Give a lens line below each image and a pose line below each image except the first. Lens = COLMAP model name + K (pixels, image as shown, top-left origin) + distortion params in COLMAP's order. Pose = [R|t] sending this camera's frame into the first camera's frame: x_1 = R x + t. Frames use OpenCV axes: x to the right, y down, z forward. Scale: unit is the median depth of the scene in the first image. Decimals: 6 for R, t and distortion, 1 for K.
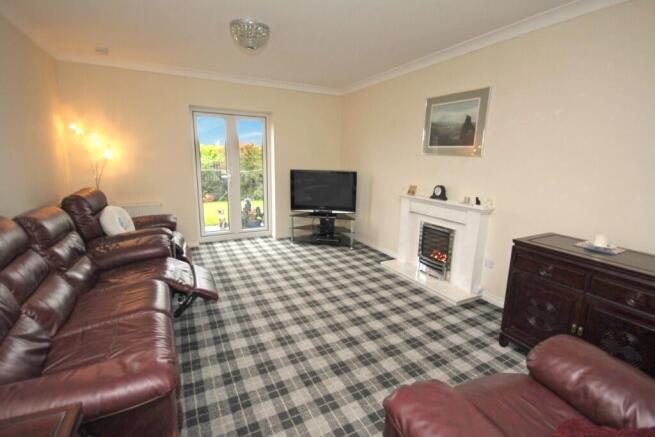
lens RADIAL K [[301.8, 0, 322.3], [0, 301.8, 224.8], [0, 0, 1]] dist [-0.007247, -0.007297]
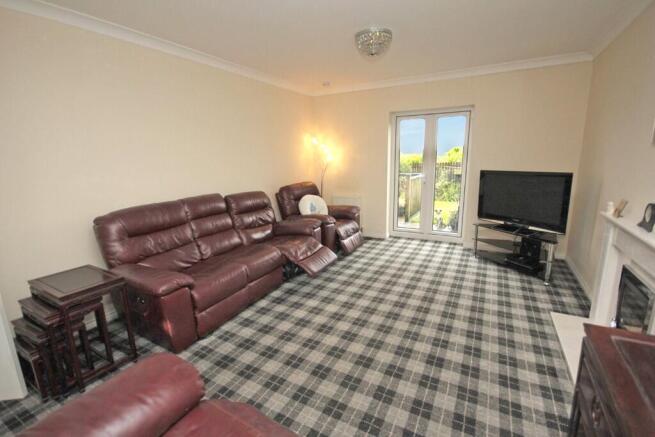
lens RADIAL K [[301.8, 0, 323.5], [0, 301.8, 213.5], [0, 0, 1]] dist [-0.007247, -0.007297]
pose [[0.560110, 0.124529, -0.819005, 0.394279], [-0.153115, 0.987166, 0.045384, -0.037365], [0.814145, 0.099982, 0.571989, 0.195303]]
